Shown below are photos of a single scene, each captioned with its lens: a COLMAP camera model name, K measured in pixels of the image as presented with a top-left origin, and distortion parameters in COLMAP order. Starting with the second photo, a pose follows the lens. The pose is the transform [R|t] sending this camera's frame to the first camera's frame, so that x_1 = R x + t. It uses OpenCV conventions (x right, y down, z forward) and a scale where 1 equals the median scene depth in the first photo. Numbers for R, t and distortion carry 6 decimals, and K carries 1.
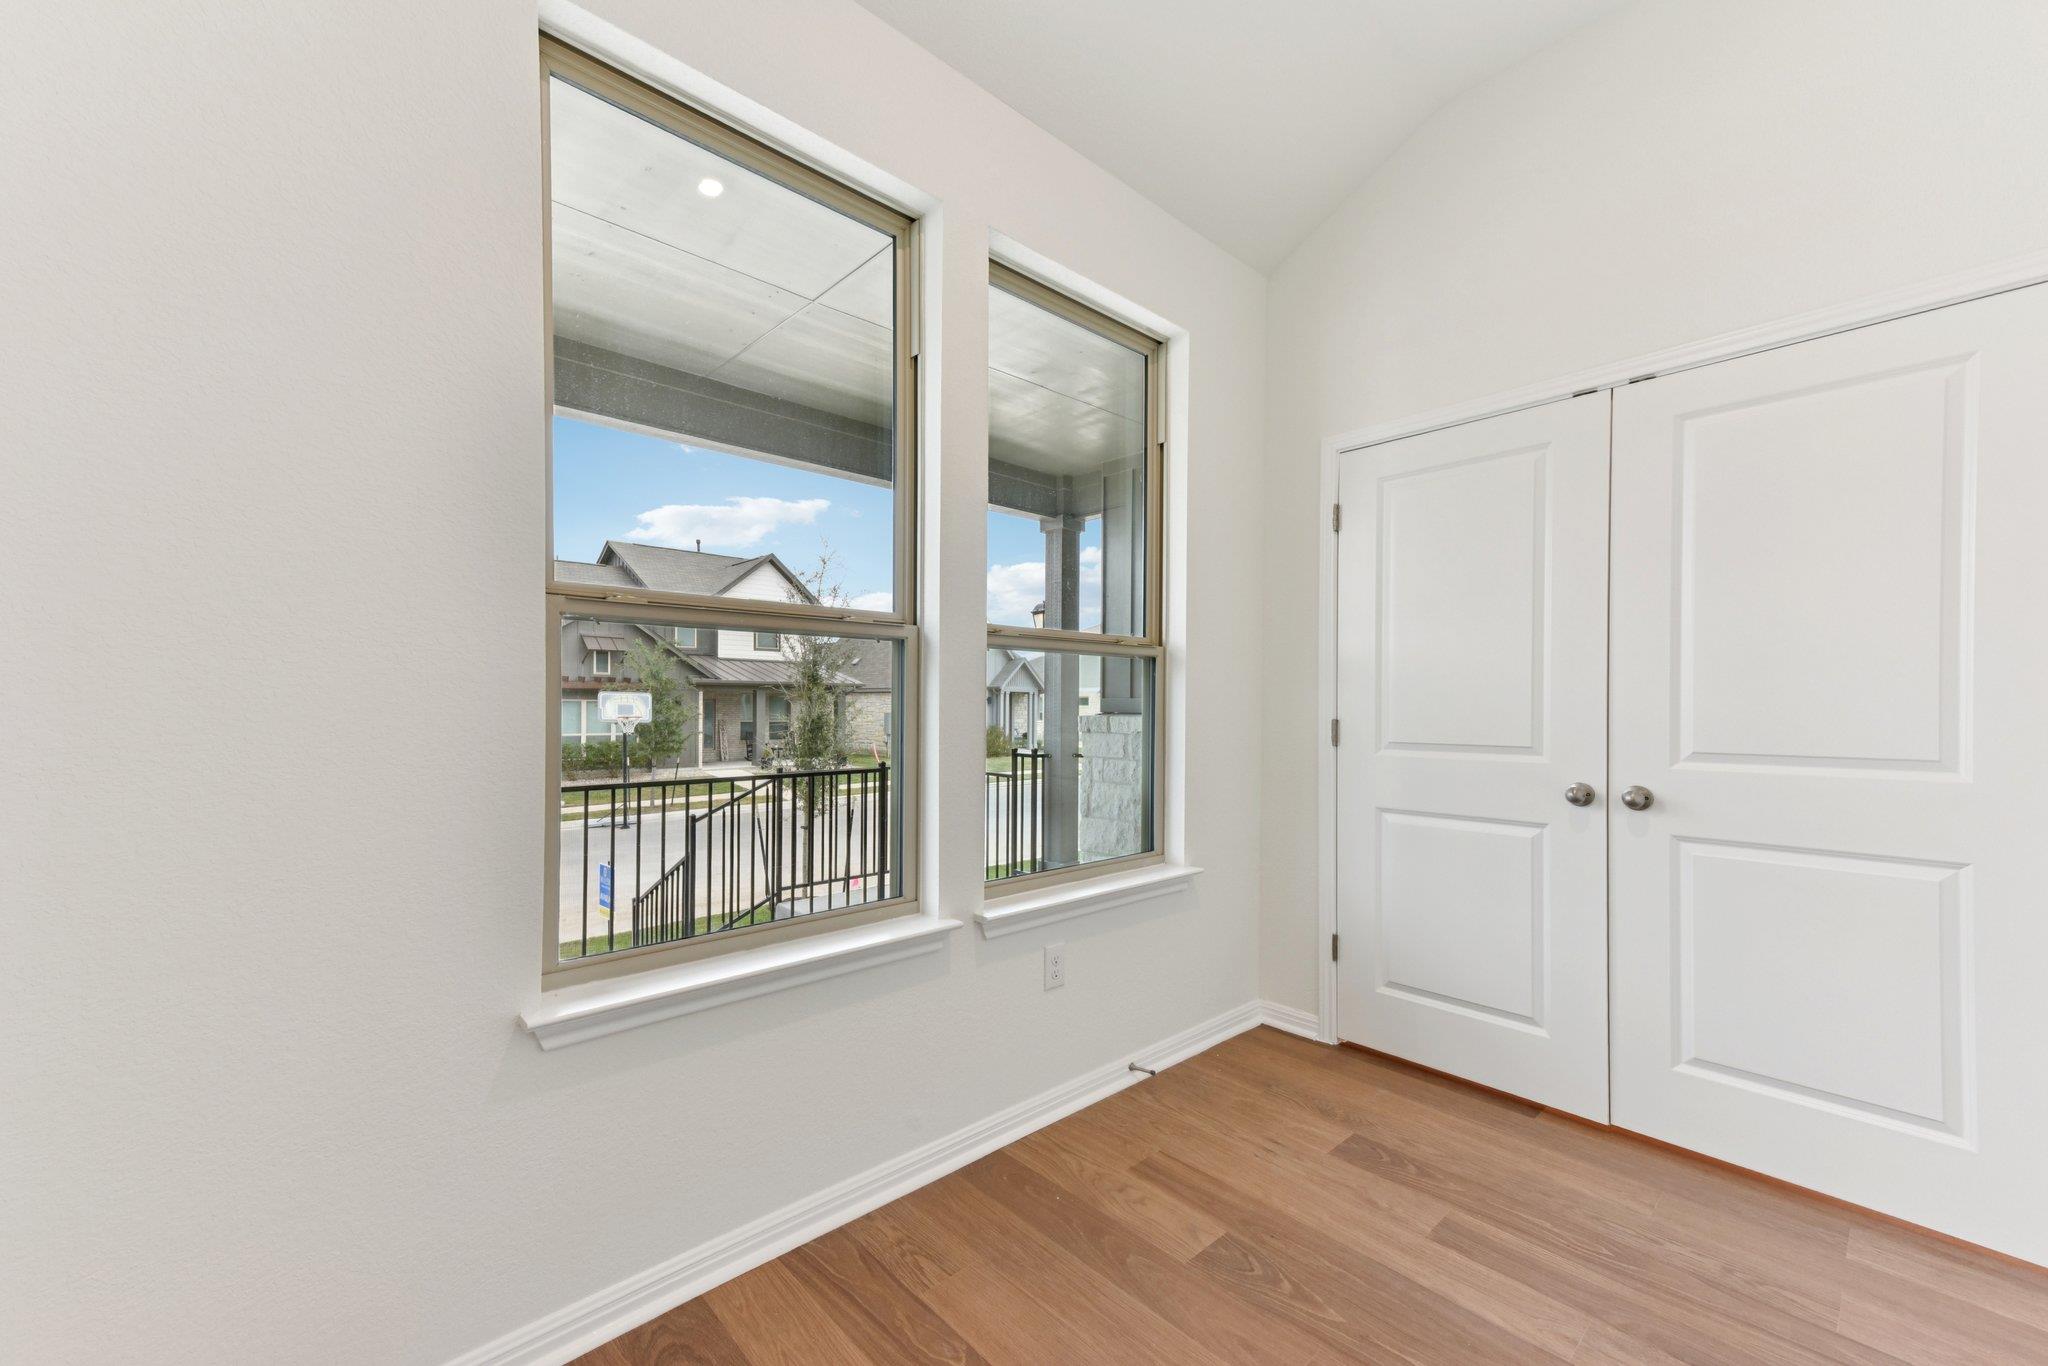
lens RADIAL K [[811.4, 0, 1025.0], [0, 811.4, 709.5], [0, 0, 1]] dist [0.030548, -0.000485]
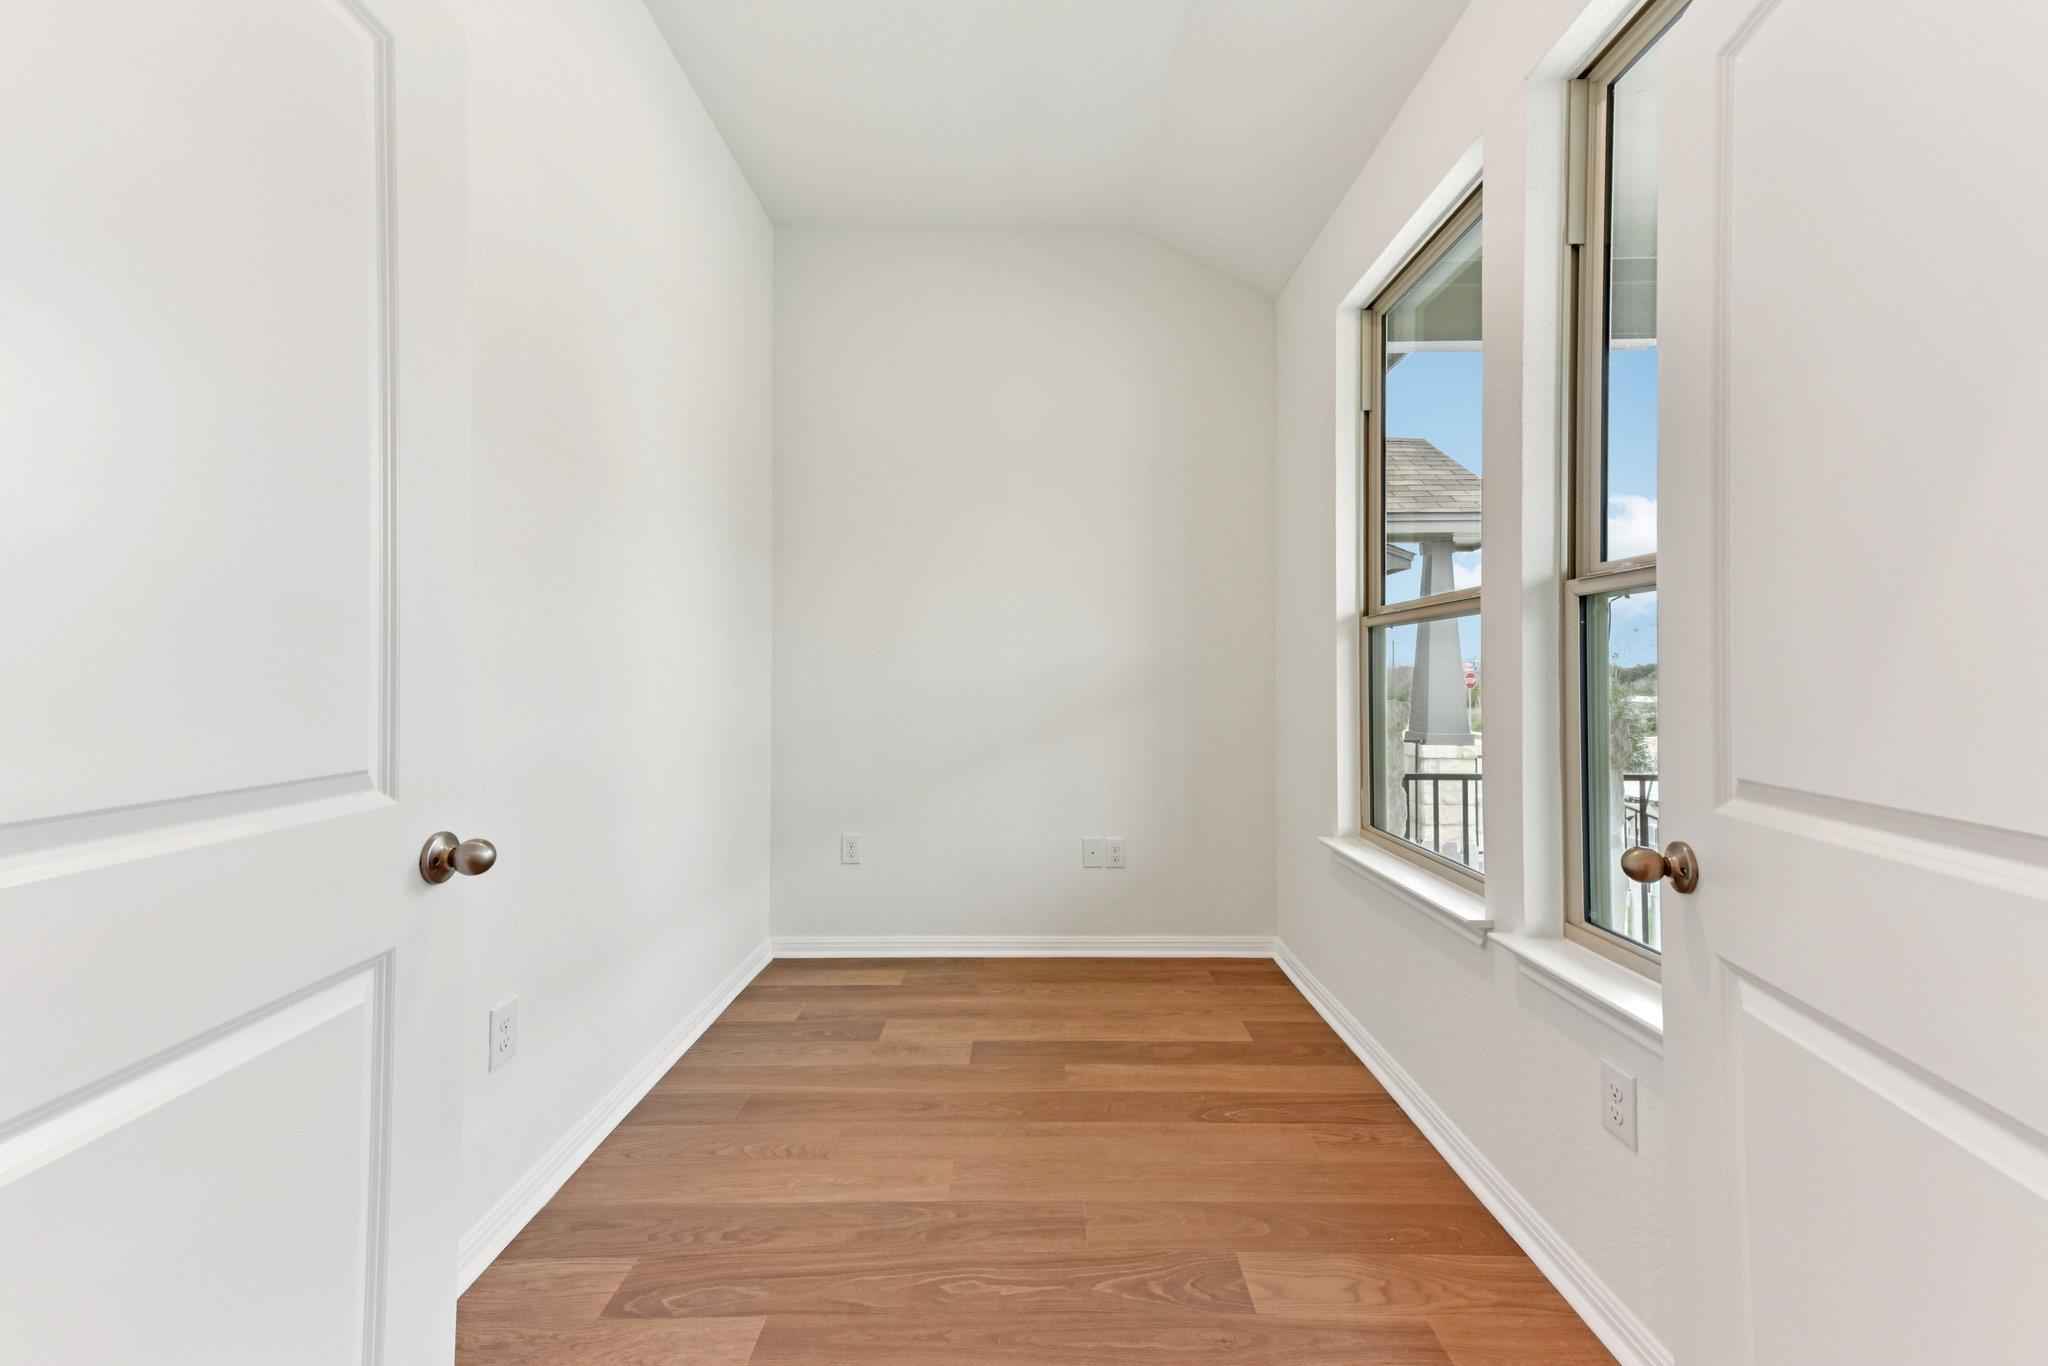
lens RADIAL K [[811.4, 0, 1034.1], [0, 811.4, 670.9], [0, 0, 1]] dist [0.030548, -0.000485]
pose [[-0.674184, -0.011354, -0.738477, 0.903166], [-0.009943, 0.999931, -0.006296, -0.001447], [0.738497, 0.003099, -0.674250, 1.238050]]
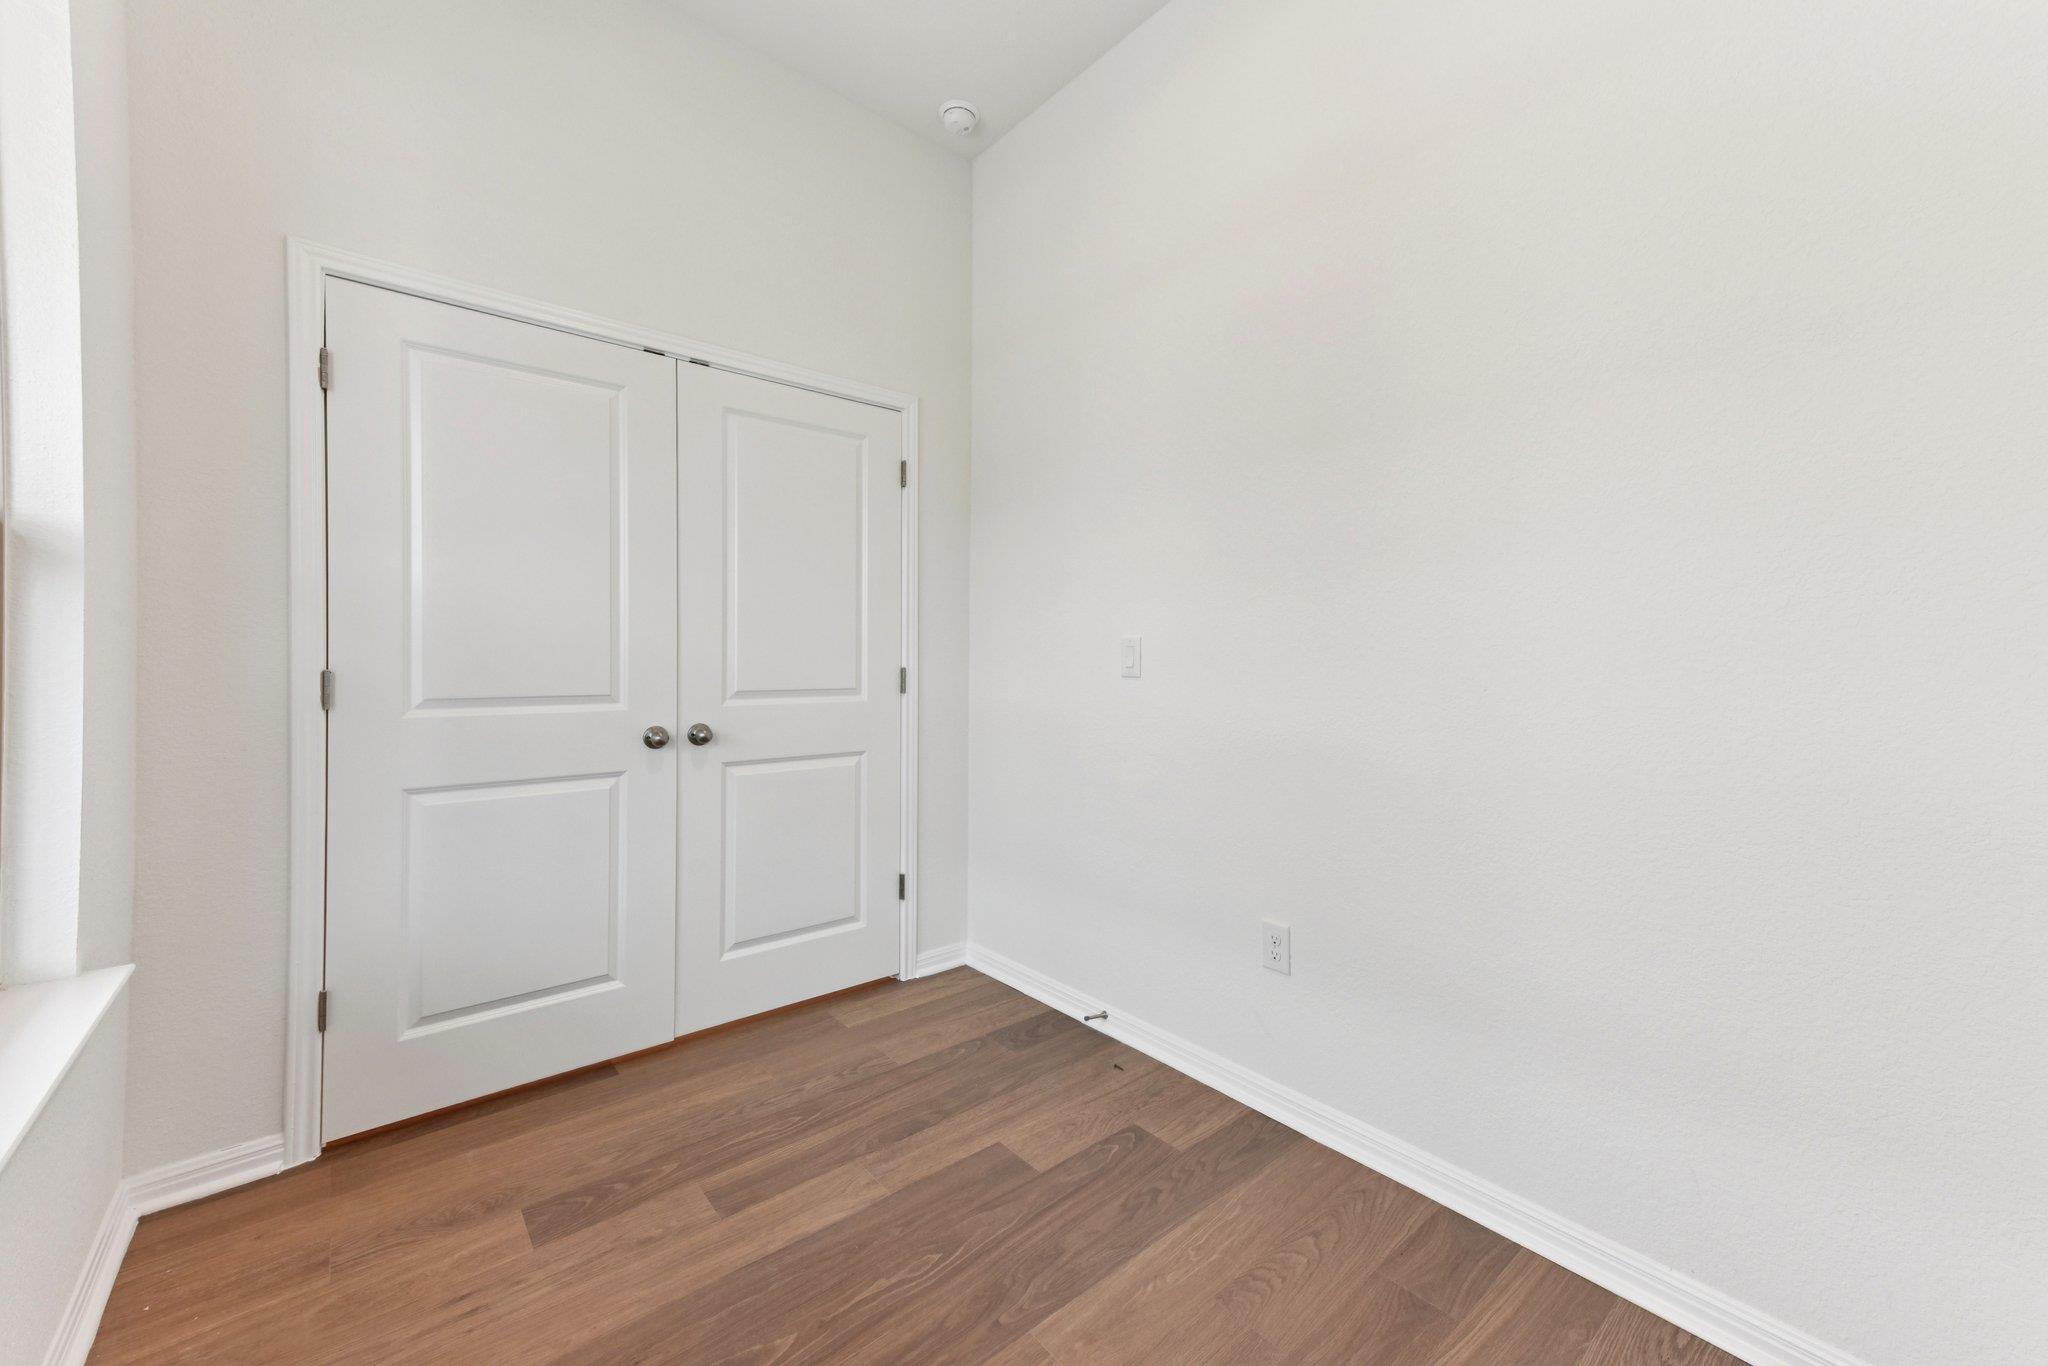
lens RADIAL K [[811.4, 0, 1027.3], [0, 811.4, 664.6], [0, 0, 1]] dist [0.030548, -0.000485]
pose [[0.052908, -0.007734, 0.998569, -0.374939], [0.004371, 0.999962, 0.007513, 0.006405], [-0.998590, 0.003967, 0.052940, 0.535953]]
